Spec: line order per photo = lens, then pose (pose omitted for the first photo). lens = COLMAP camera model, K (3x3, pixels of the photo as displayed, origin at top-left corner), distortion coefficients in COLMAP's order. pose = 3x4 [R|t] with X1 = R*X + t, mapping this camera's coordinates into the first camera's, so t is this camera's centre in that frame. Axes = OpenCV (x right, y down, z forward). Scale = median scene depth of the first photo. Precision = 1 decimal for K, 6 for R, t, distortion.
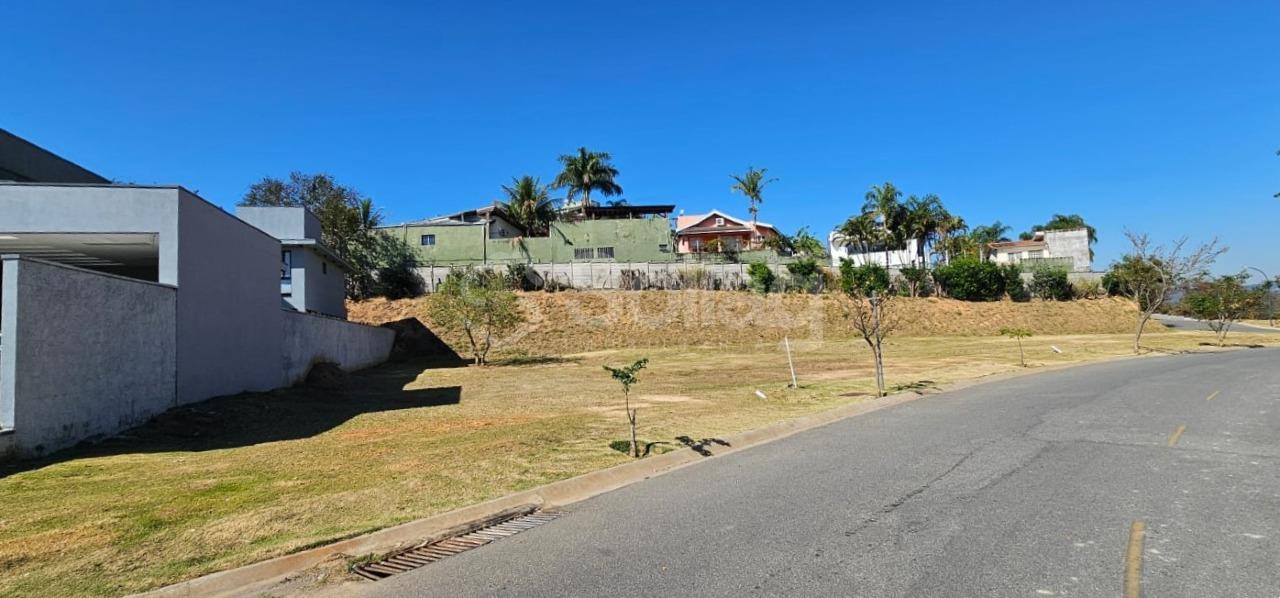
lens RADIAL K [[593.5, 0, 640.0], [0, 593.5, 299.0], [0, 0, 1]] dist [-0.001769, -0.000641]
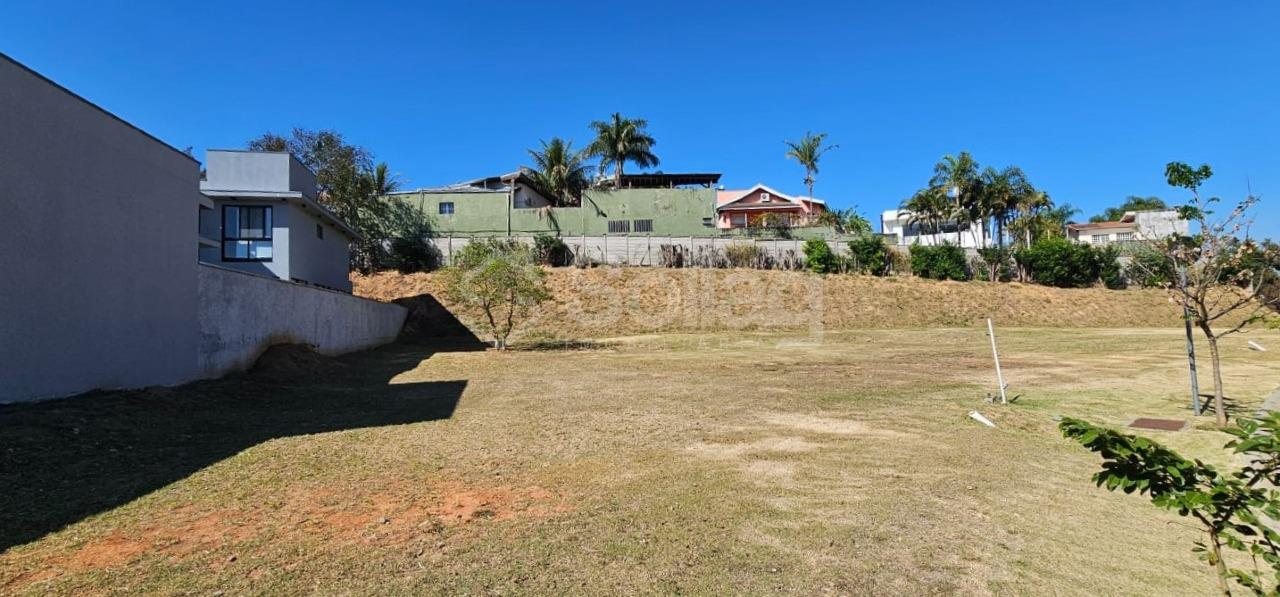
lens RADIAL K [[588.4, 0, 640.0], [0, 588.4, 298.5], [0, 0, 1]] dist [0.001007, -0.000291]
pose [[0.999029, 0.018086, -0.040170, -0.026360], [-0.017142, 0.999571, 0.023727, 0.010783], [0.040582, -0.023015, 0.998911, 0.118667]]
